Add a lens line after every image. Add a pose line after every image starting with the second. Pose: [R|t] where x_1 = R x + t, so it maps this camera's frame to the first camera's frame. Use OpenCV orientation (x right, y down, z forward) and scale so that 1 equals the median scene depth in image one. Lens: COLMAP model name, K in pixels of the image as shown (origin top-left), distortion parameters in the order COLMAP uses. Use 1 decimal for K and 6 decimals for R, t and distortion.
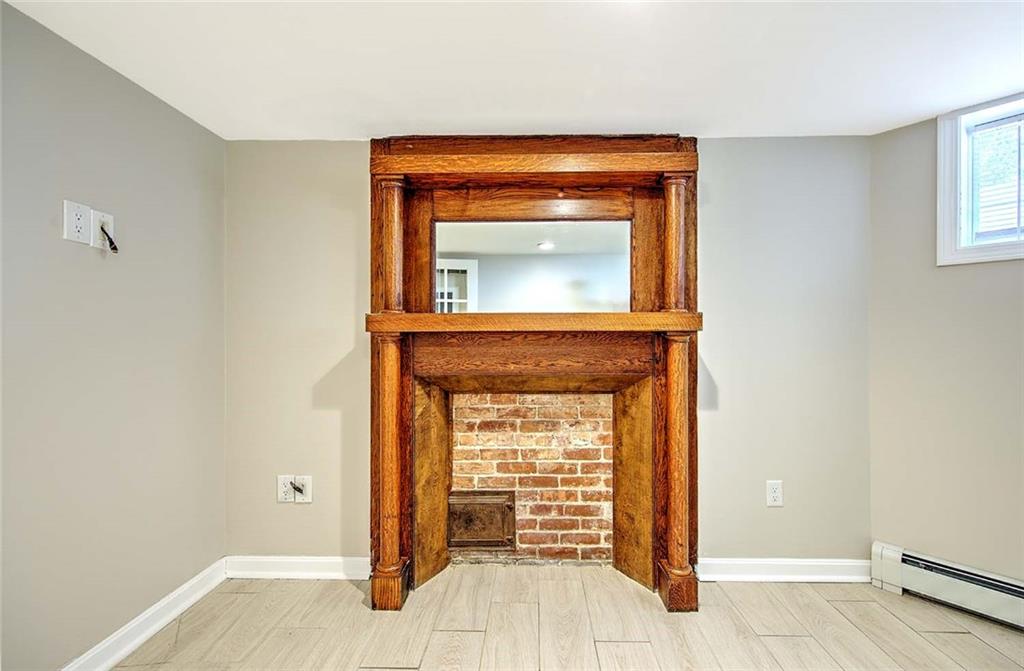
lens RADIAL K [[439.6, 0, 518.3], [0, 439.6, 338.9], [0, 0, 1]] dist [0.008917, -0.000713]
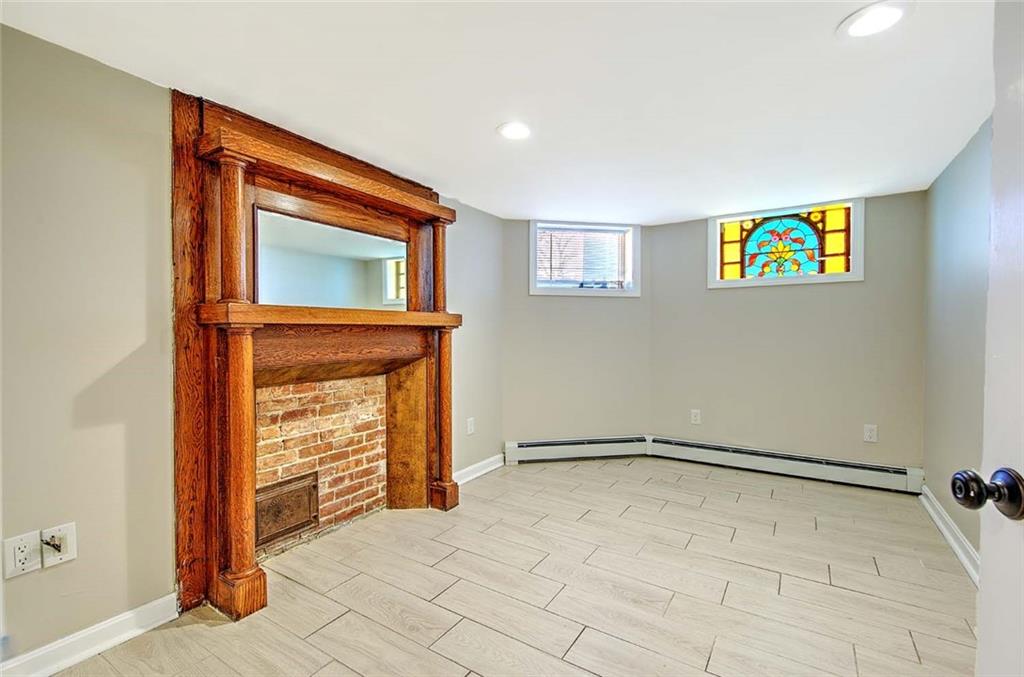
lens RADIAL K [[448.5, 0, 520.0], [0, 448.5, 338.9], [0, 0, 1]] dist [0.002131, 0.000210]
pose [[0.507721, -0.013715, 0.861412, -0.703452], [0.001066, 0.999883, 0.015291, 0.002820], [-0.861521, -0.006845, 0.507676, 0.007690]]
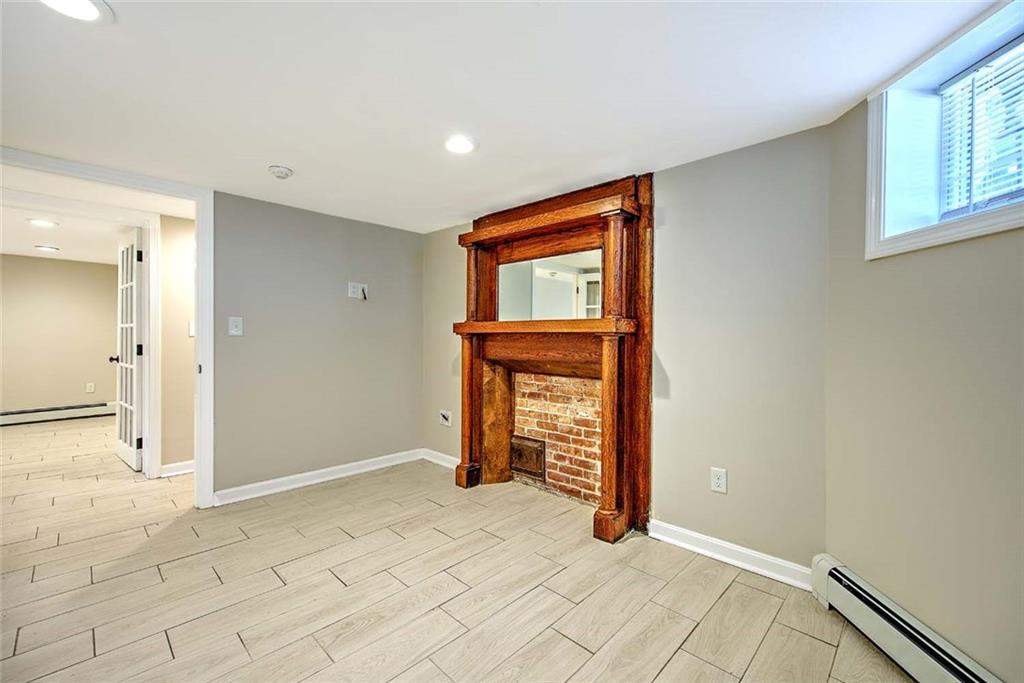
lens RADIAL K [[421.7, 0, 512.0], [0, 421.7, 341.5], [0, 0, 1]] dist [0.001396, 0.000098]
pose [[0.739619, 0.013590, -0.672889, 0.851293], [-0.008012, 0.999903, 0.011388, -0.001800], [0.672978, -0.003032, 0.739656, -0.111040]]
